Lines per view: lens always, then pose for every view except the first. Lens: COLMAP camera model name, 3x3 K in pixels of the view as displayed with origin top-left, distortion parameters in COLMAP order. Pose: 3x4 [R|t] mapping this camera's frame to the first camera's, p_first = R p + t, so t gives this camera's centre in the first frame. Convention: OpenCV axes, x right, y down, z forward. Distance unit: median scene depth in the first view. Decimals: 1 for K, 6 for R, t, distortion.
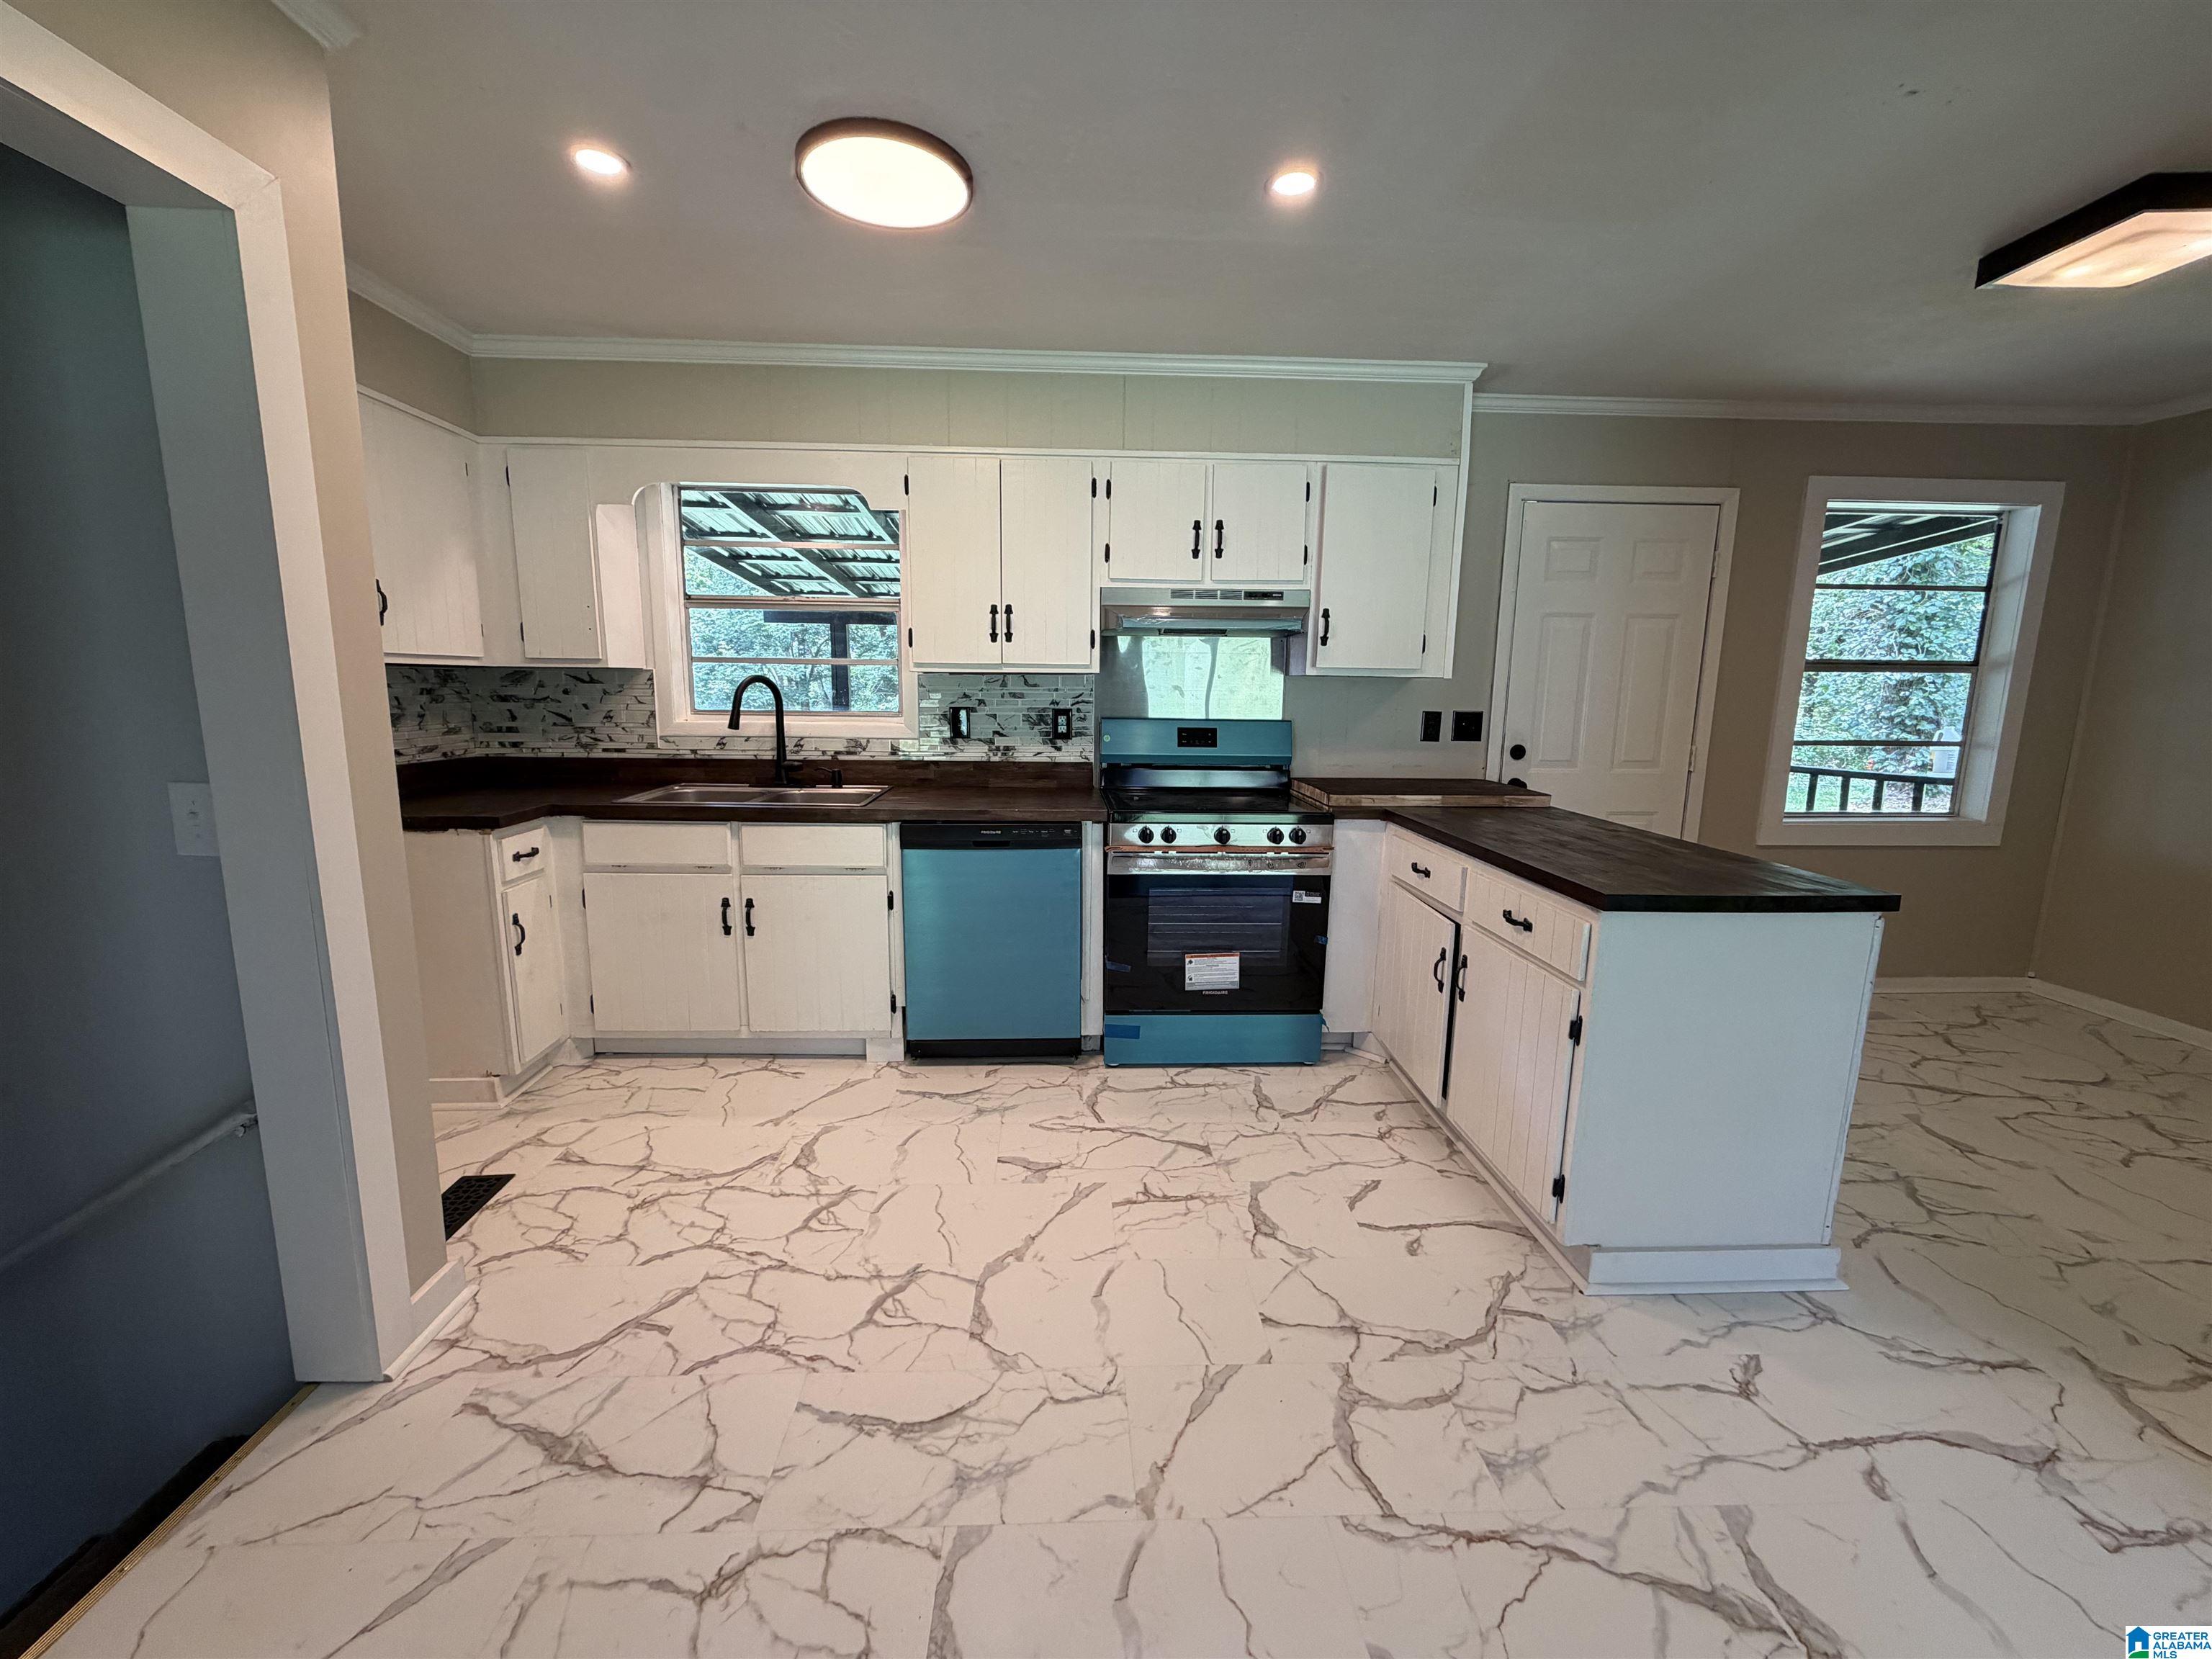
lens RADIAL K [[881.2, 0, 1097.3], [0, 881.2, 826.7], [0, 0, 1]] dist [-0.000129, -0.000014]
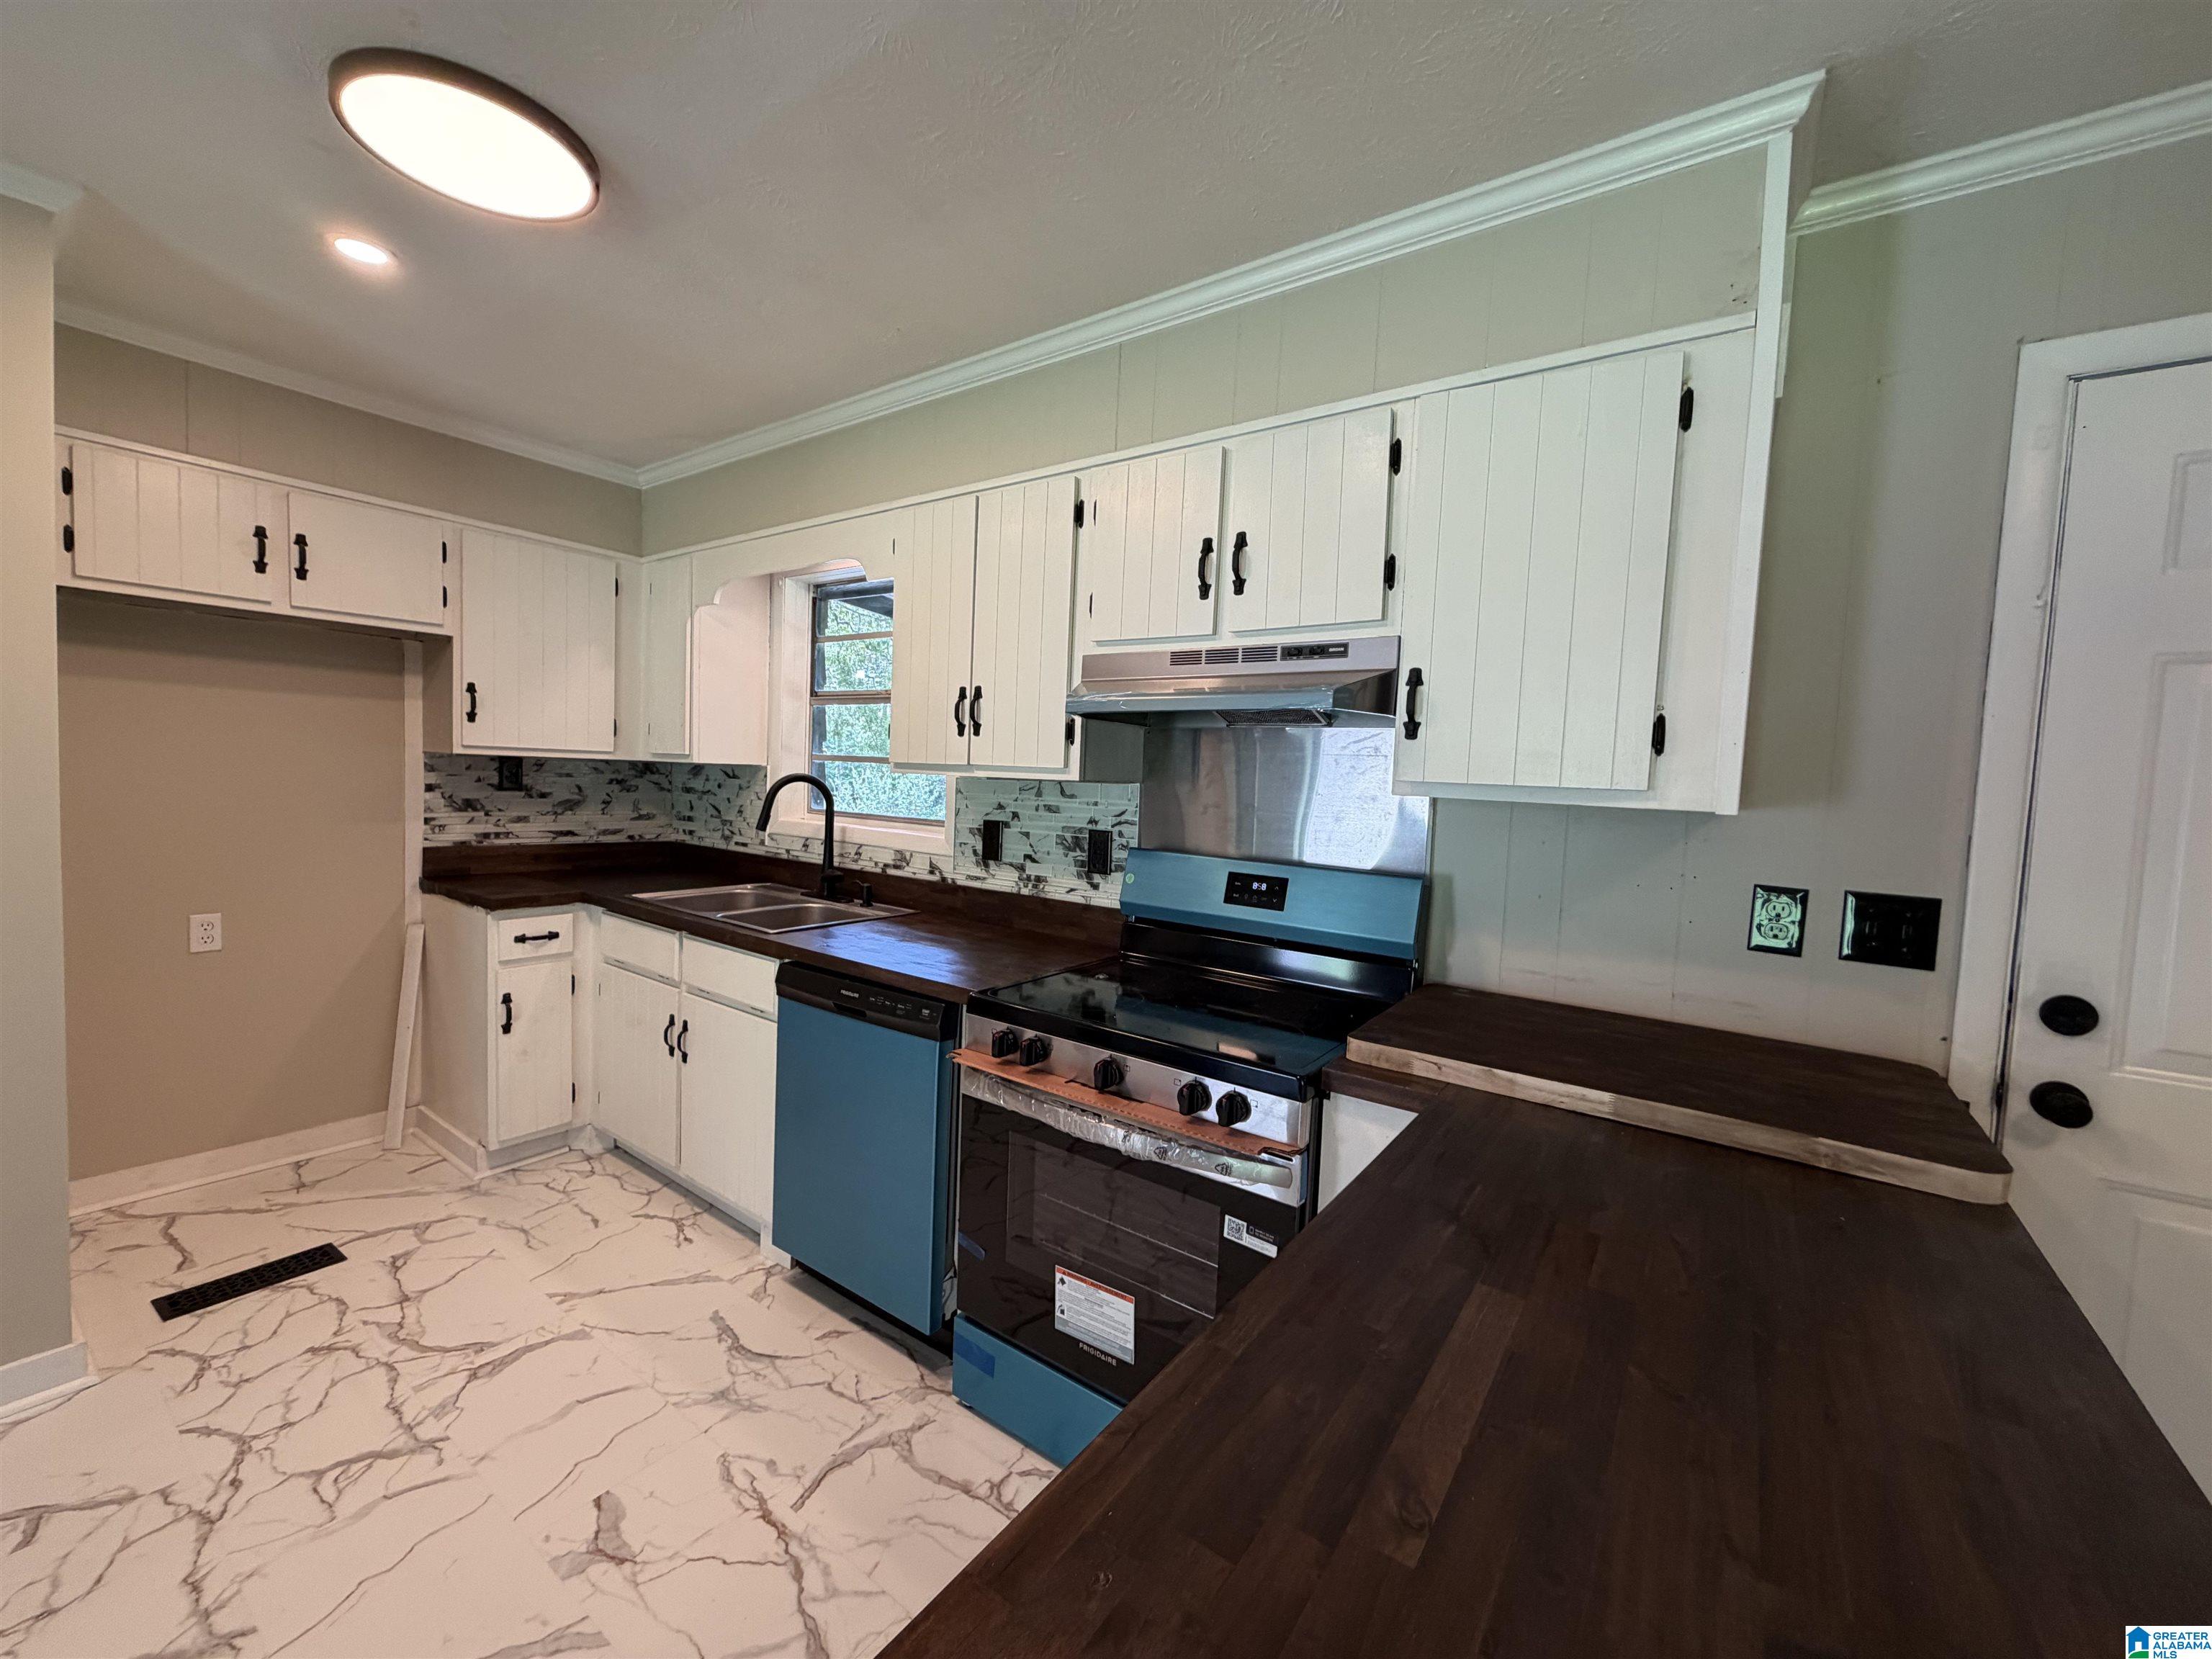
lens RADIAL K [[881.2, 0, 1097.1], [0, 881.2, 824.8], [0, 0, 1]] dist [-0.000129, -0.000014]
pose [[0.779791, 0.056469, -0.623487, 0.451837], [-0.131862, 0.988396, -0.075400, -0.096742], [0.611995, 0.141010, 0.778189, 0.513462]]
